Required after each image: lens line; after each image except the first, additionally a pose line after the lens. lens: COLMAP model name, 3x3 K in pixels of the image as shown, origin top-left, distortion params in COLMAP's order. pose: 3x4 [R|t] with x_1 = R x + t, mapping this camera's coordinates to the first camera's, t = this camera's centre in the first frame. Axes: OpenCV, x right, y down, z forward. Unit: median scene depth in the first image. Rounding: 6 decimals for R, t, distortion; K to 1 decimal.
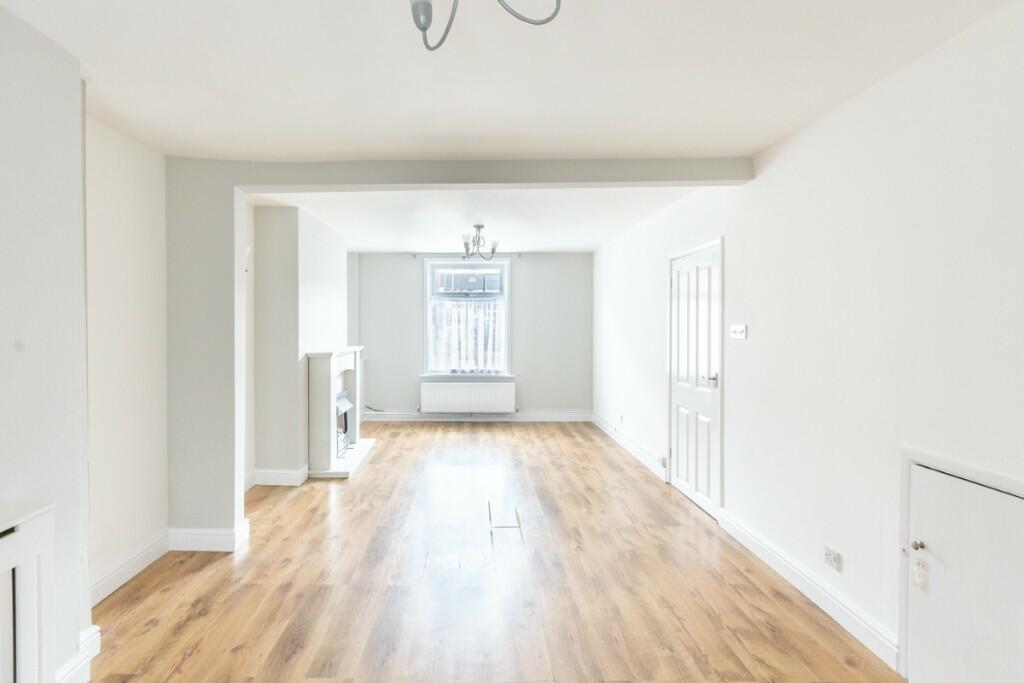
lens RADIAL K [[476.1, 0, 467.4], [0, 476.1, 328.0], [0, 0, 1]] dist [0.003712, 0.000479]
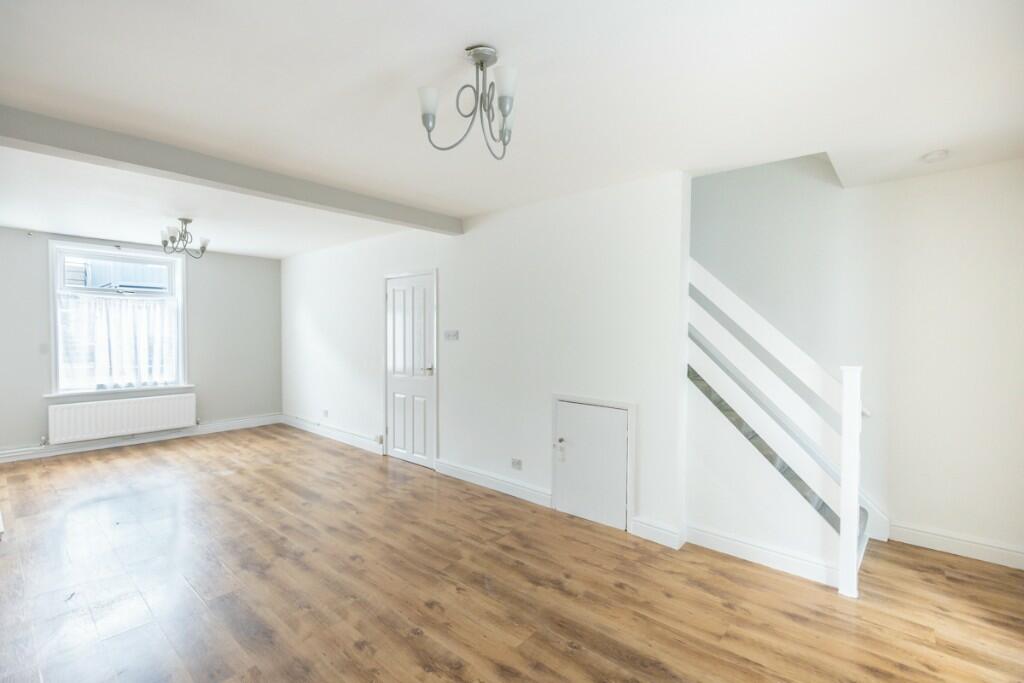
lens RADIAL K [[457.7, 0, 506.2], [0, 457.7, 346.1], [0, 0, 1]] dist [0.000952, 0.000320]
pose [[0.648271, -0.022963, 0.761064, -0.270079], [0.000137, 0.999549, 0.030042, -0.000953], [-0.761410, -0.019371, 0.647981, -0.028685]]
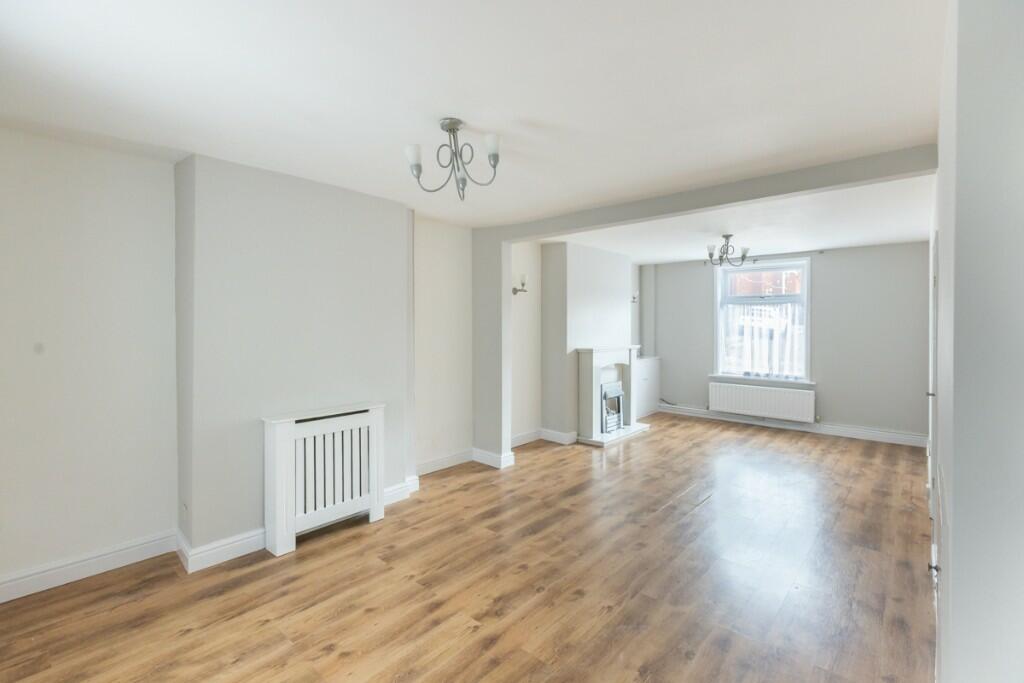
lens RADIAL K [[459.5, 0, 507.8], [0, 459.5, 329.6], [0, 0, 1]] dist [0.001499, 0.000206]
pose [[0.751809, 0.010358, -0.659300, 0.363750], [-0.008100, 0.999946, 0.006473, -0.007778], [0.659331, 0.000474, 0.751852, -0.100003]]
